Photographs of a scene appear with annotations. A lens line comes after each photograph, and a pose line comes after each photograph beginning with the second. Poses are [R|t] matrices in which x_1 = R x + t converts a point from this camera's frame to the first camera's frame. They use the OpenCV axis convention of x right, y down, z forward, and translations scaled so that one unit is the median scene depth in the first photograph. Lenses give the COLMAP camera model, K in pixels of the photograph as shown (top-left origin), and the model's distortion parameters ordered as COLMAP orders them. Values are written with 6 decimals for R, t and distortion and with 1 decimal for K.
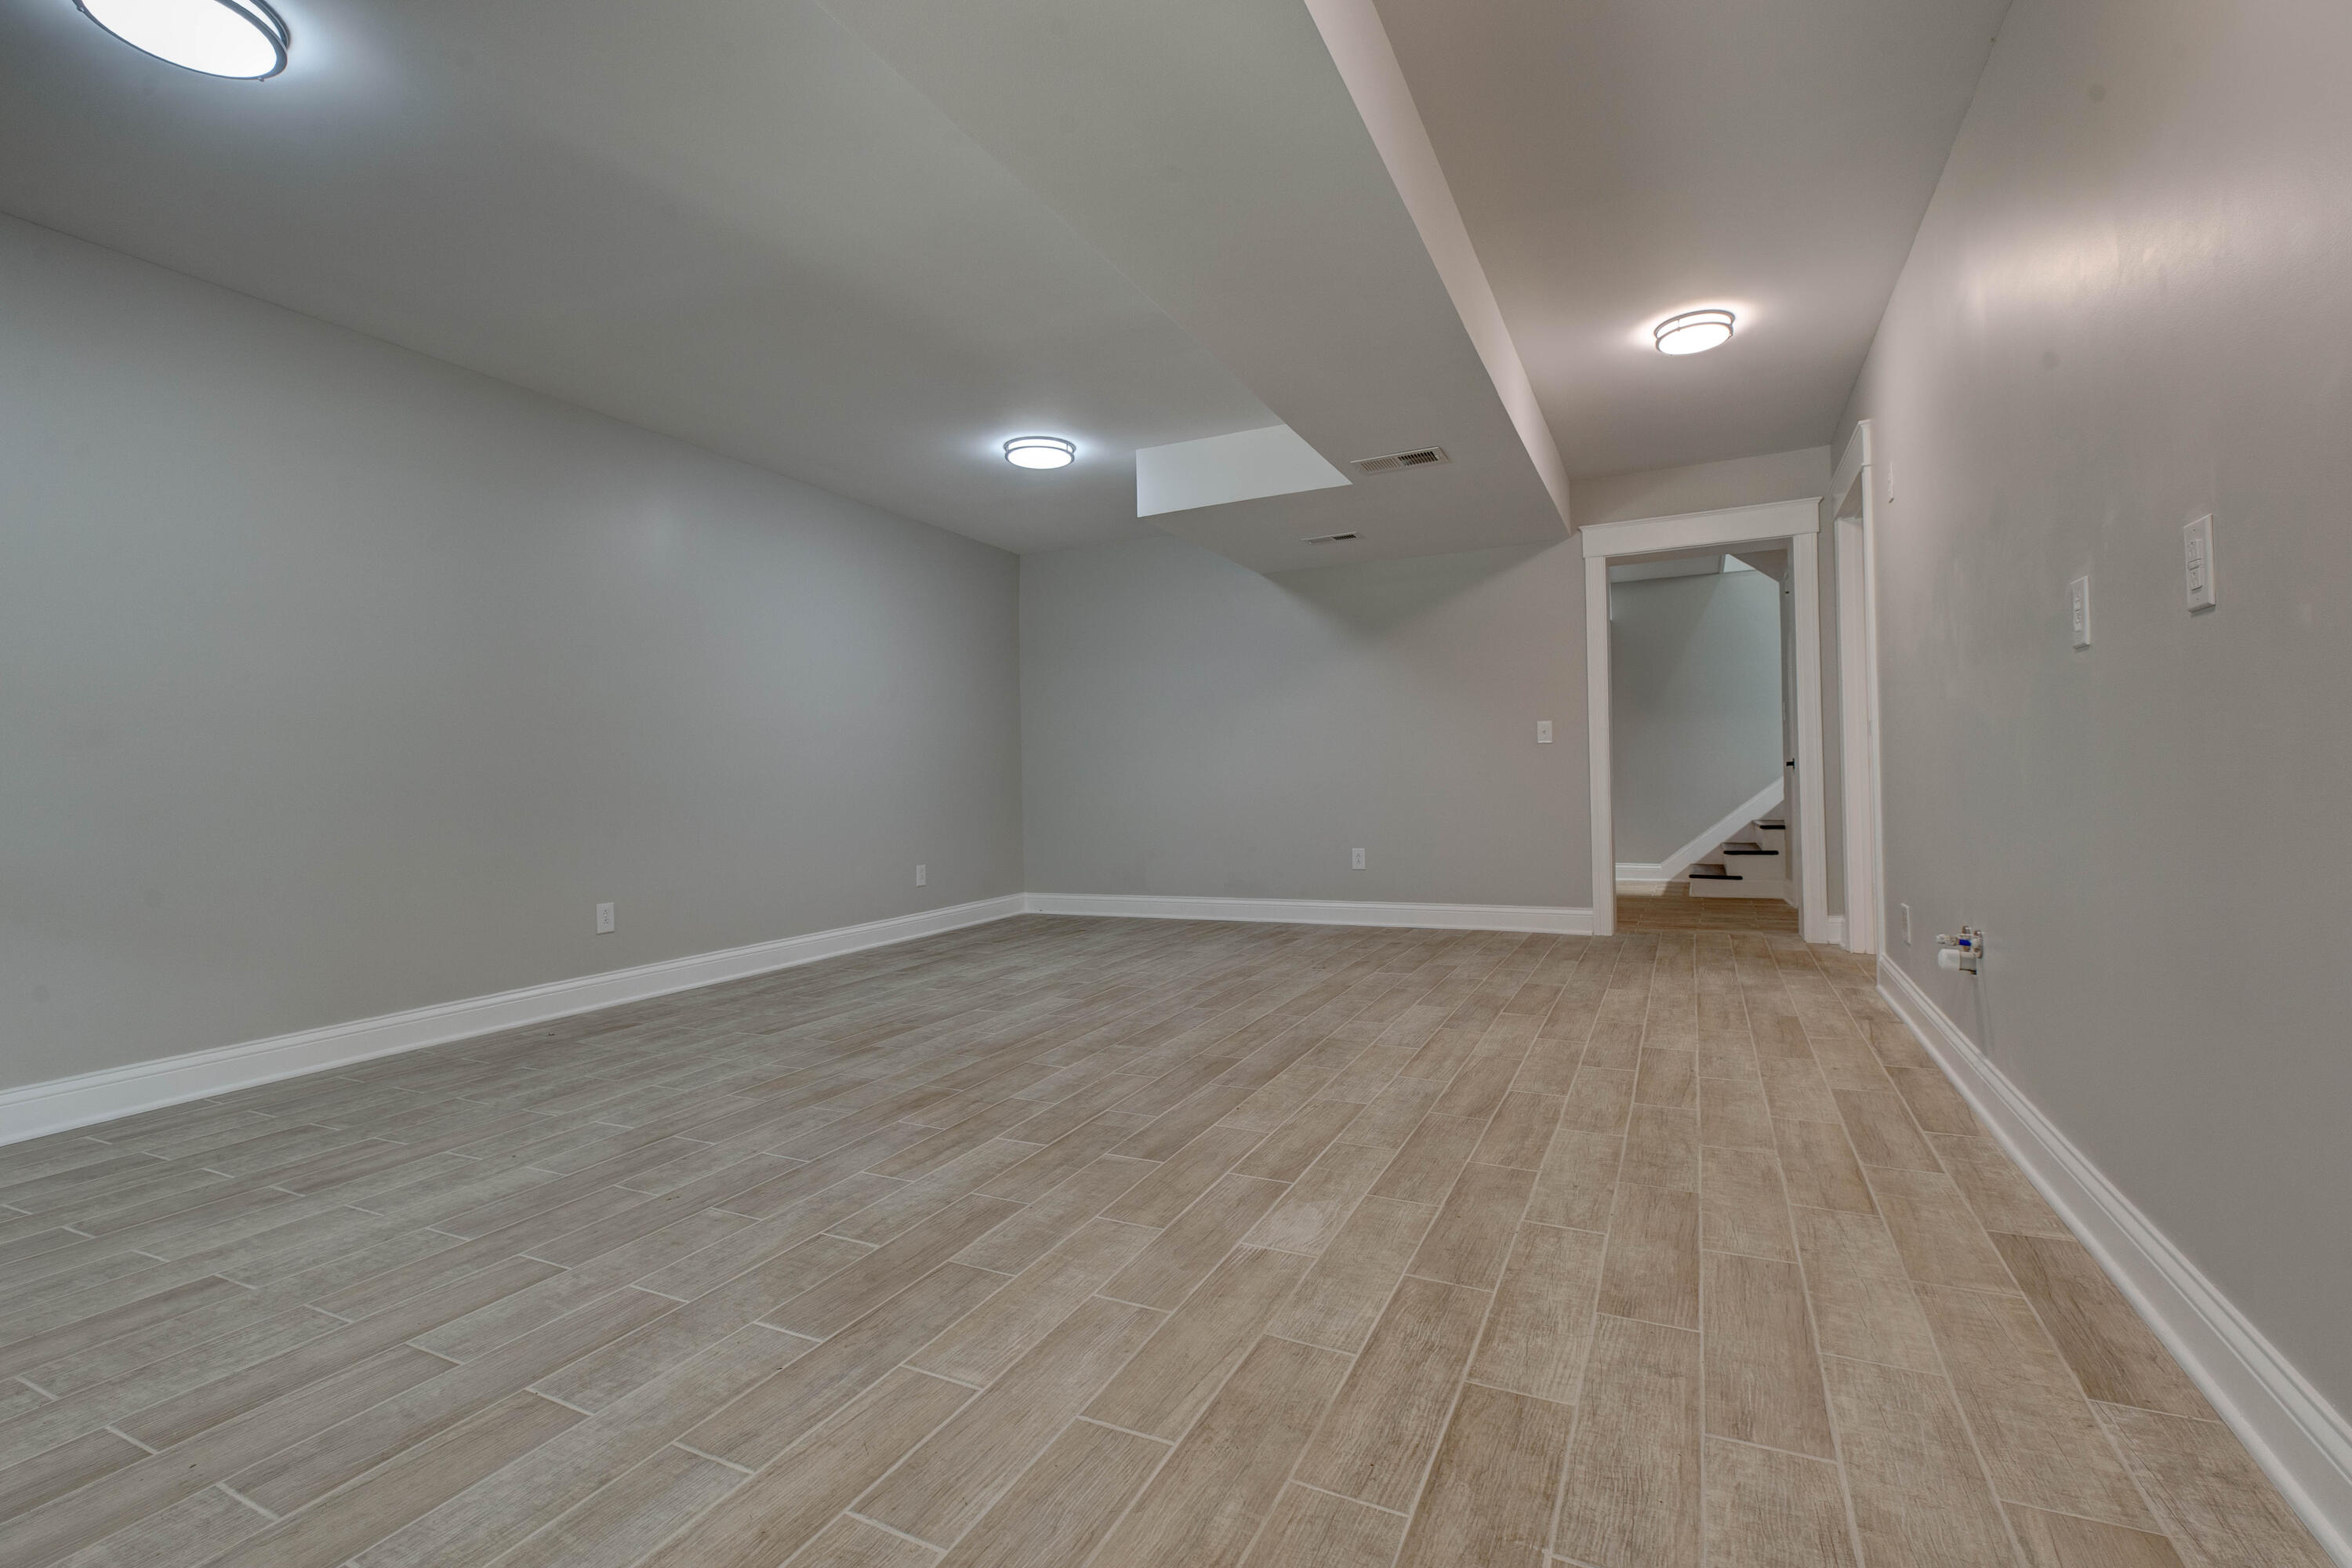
lens RADIAL K [[1081.2, 0, 1165.6], [0, 1081.2, 782.5], [0, 0, 1]] dist [0.006715, -0.001276]
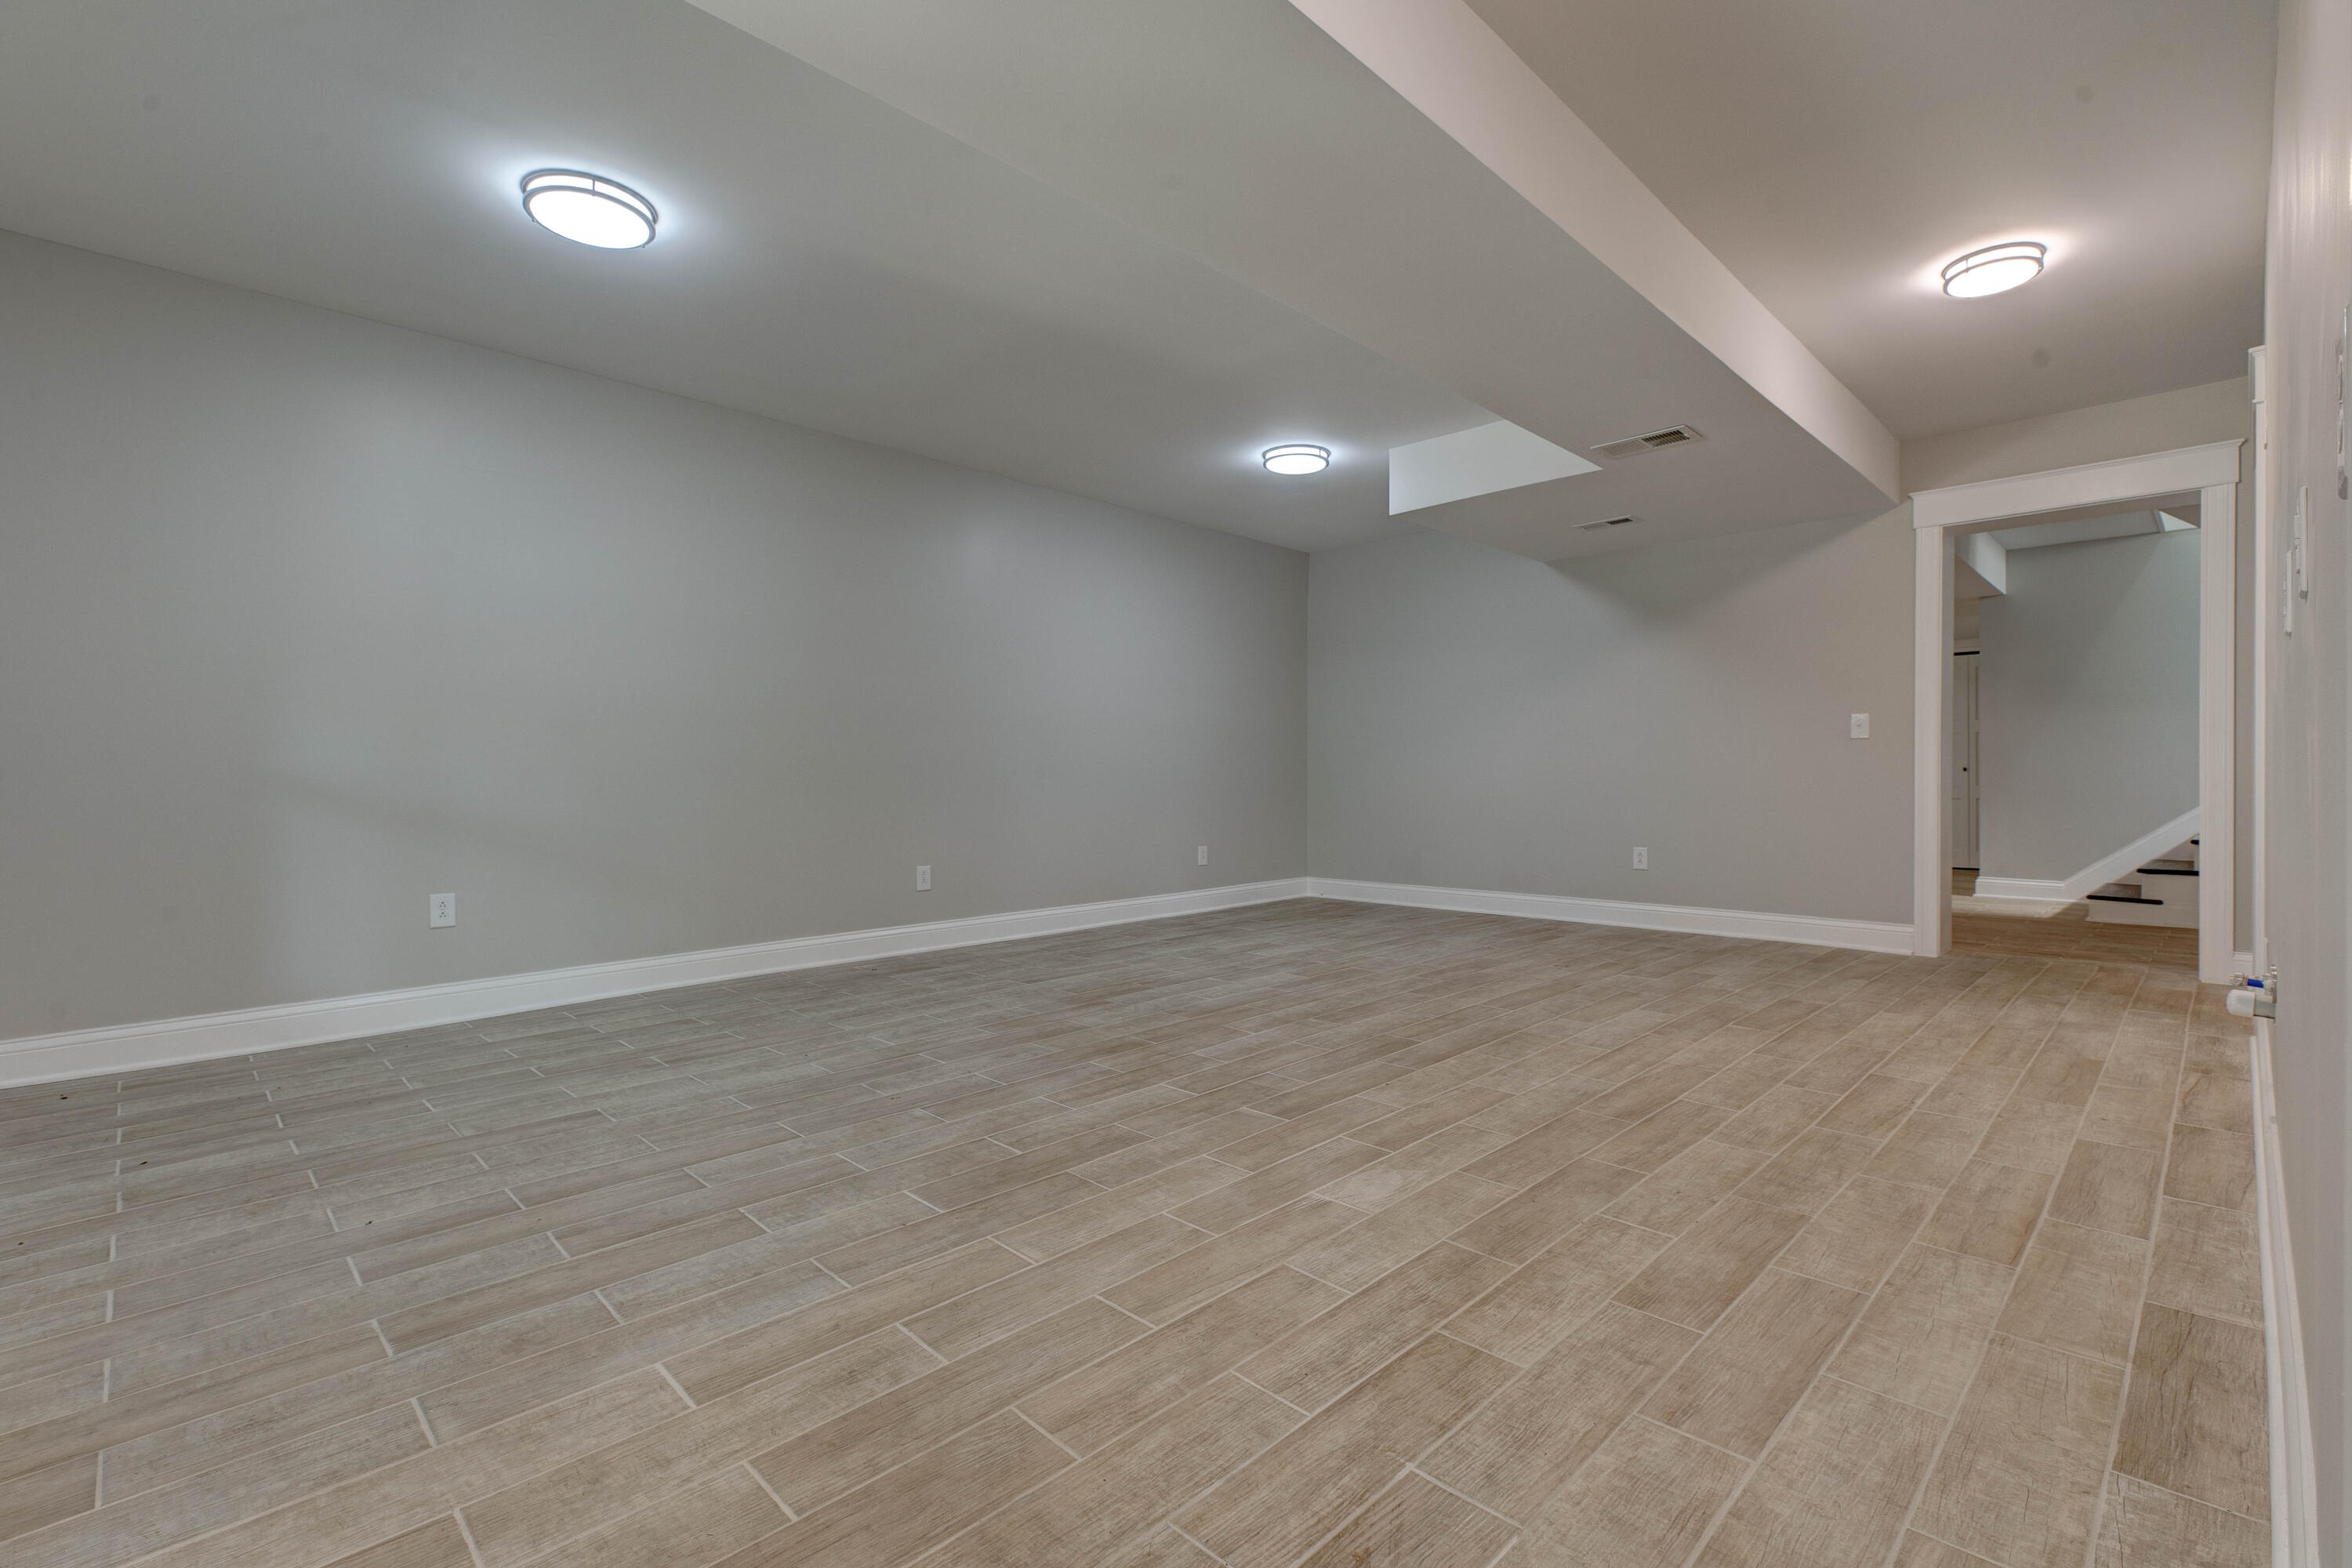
lens RADIAL K [[1081.2, 0, 1186.0], [0, 1081.2, 783.4], [0, 0, 1]] dist [0.006715, -0.001276]
pose [[0.945141, 0.021420, -0.325958, 0.234750], [-0.017739, 0.999741, 0.014261, -0.003661], [0.326180, -0.007696, 0.945277, -0.062913]]
